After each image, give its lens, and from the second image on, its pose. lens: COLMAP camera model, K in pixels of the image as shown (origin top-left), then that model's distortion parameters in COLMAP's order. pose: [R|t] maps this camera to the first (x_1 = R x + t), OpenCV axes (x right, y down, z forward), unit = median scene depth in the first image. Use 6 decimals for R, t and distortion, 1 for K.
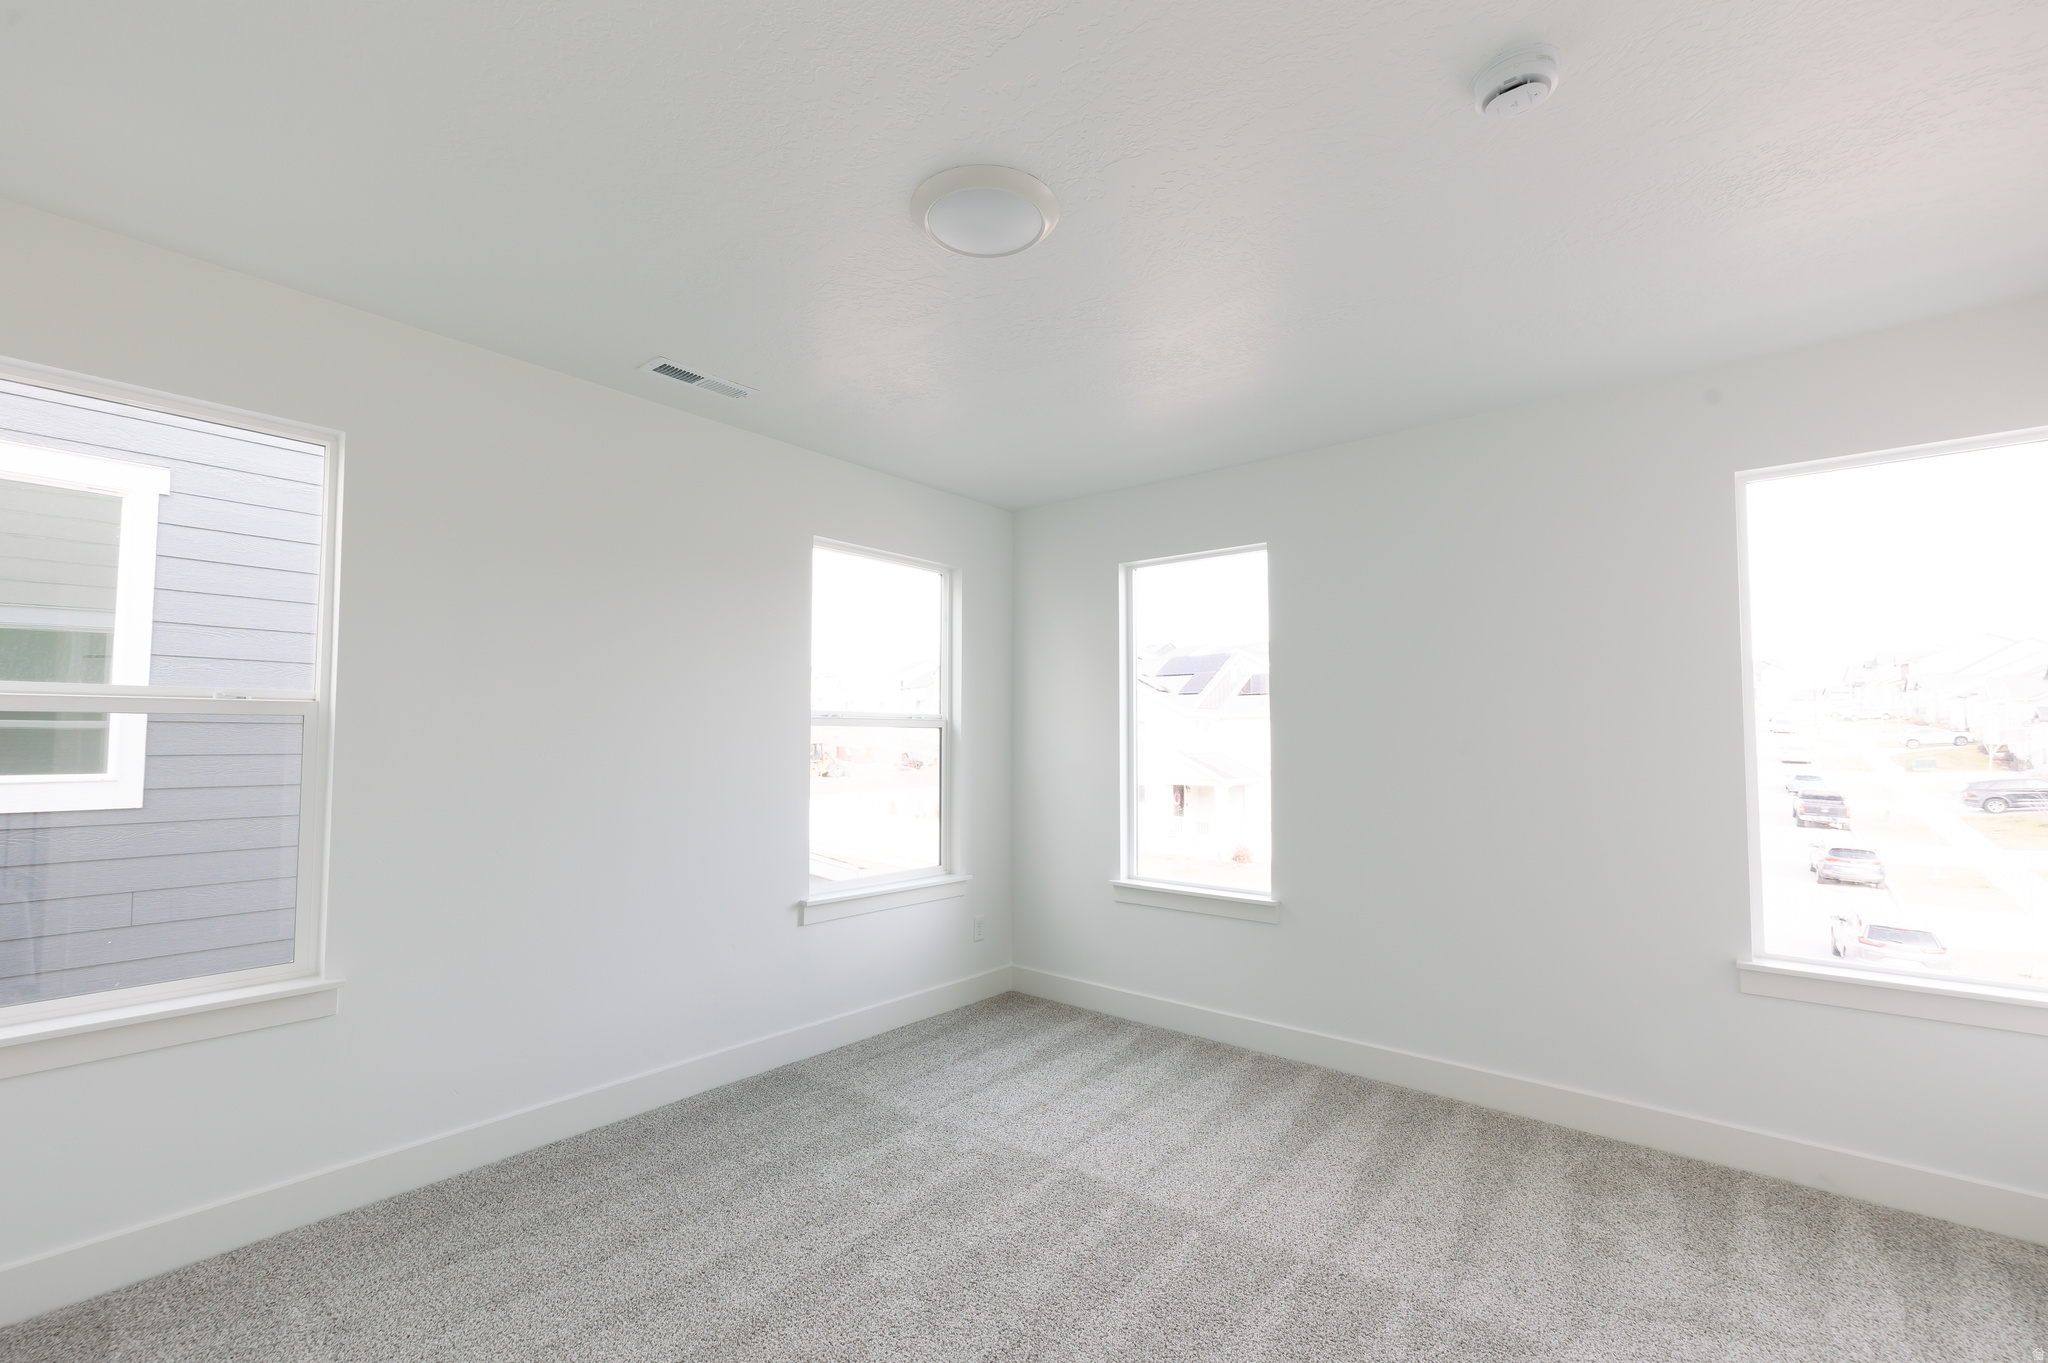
lens RADIAL K [[889.3, 0, 1027.3], [0, 889.3, 693.3], [0, 0, 1]] dist [-0.007324, 0.001169]
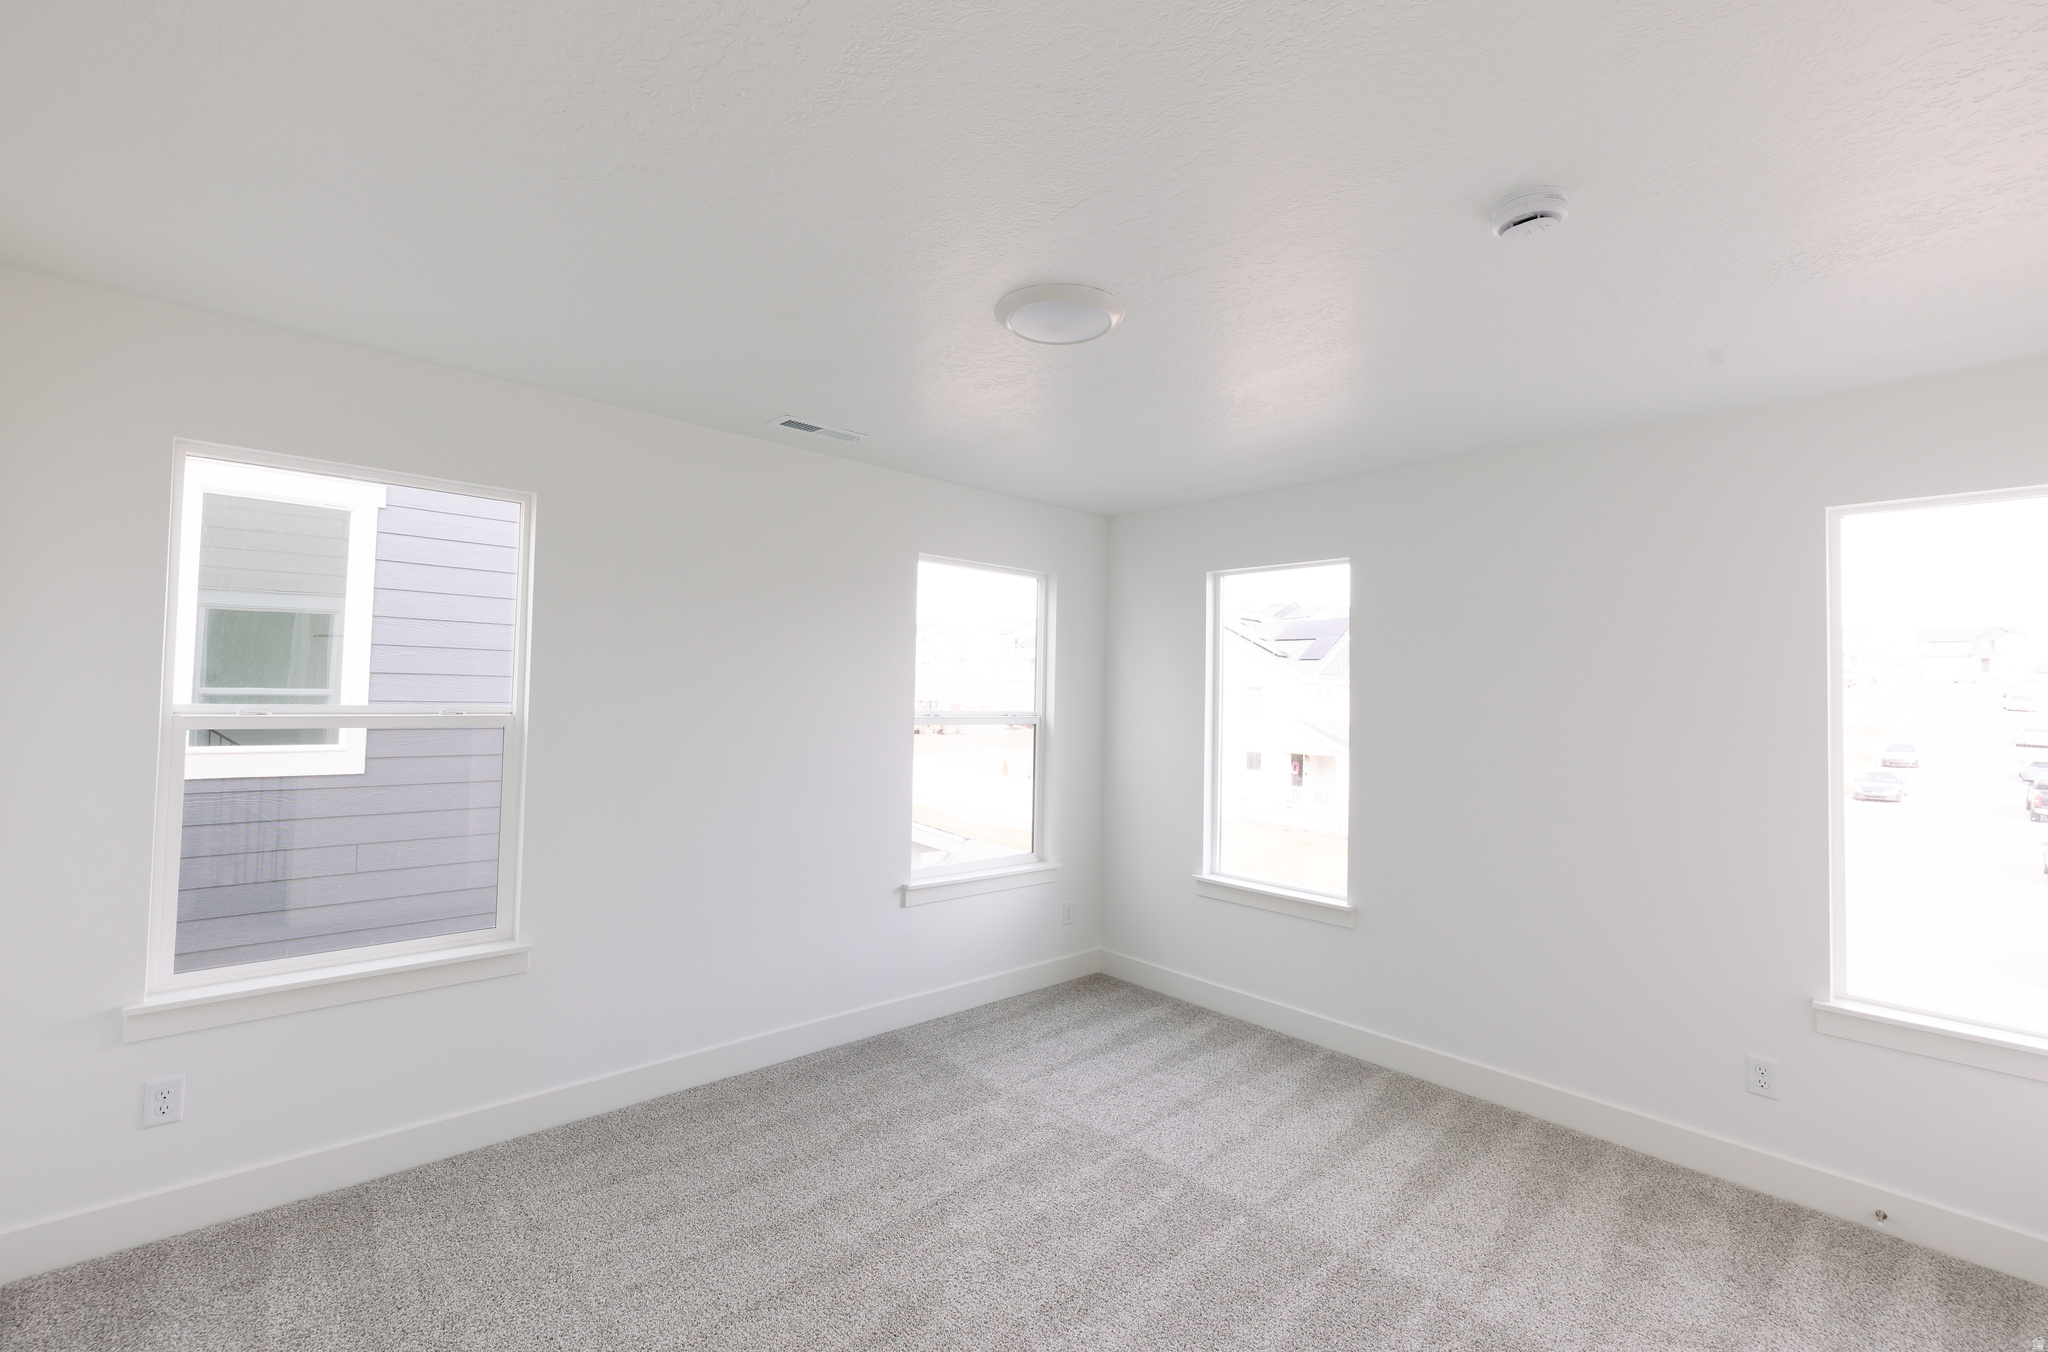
lens RADIAL K [[889.3, 0, 1017.6], [0, 889.3, 669.4], [0, 0, 1]] dist [-0.007324, 0.001169]
pose [[0.990708, 0.015645, -0.135102, 0.048703], [-0.013909, 0.999808, 0.013790, -0.080317], [0.135292, -0.011783, 0.990736, -0.115300]]
